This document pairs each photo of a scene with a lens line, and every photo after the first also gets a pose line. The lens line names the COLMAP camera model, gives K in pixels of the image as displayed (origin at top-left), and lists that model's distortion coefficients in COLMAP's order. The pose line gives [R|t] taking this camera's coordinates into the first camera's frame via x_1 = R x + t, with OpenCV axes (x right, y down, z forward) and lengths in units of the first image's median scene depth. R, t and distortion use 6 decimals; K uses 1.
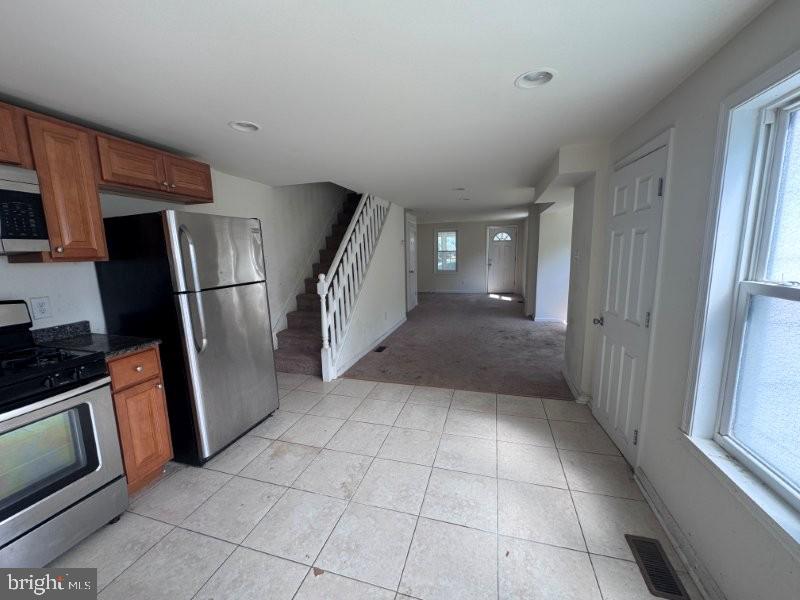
lens RADIAL K [[318.6, 0, 399.3], [0, 318.6, 297.7], [0, 0, 1]] dist [-0.002018, 0.000756]
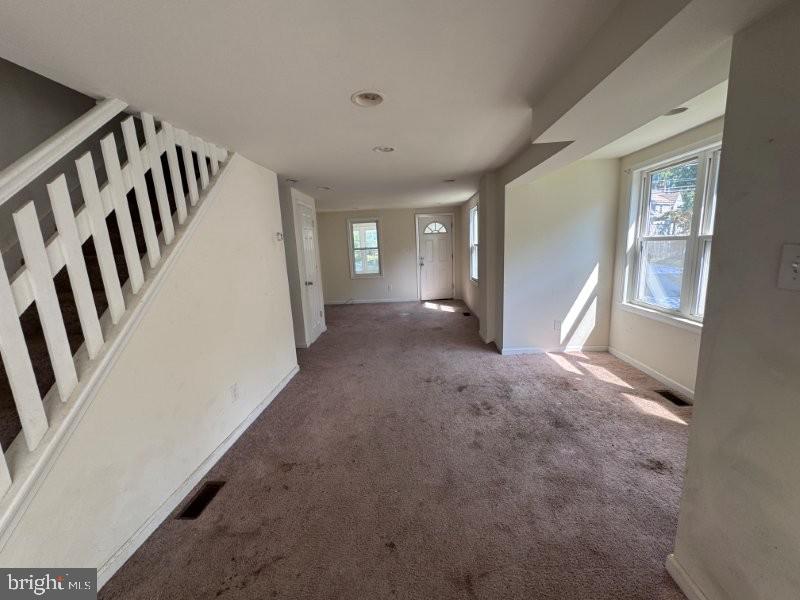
lens RADIAL K [[318.6, 0, 401.2], [0, 318.6, 298.1], [0, 0, 1]] dist [-0.002018, 0.000756]
pose [[0.970879, -0.063294, 0.231058, 0.056848], [0.060044, 0.997973, 0.021078, -0.045596], [-0.231923, -0.006591, 0.972712, 0.286059]]
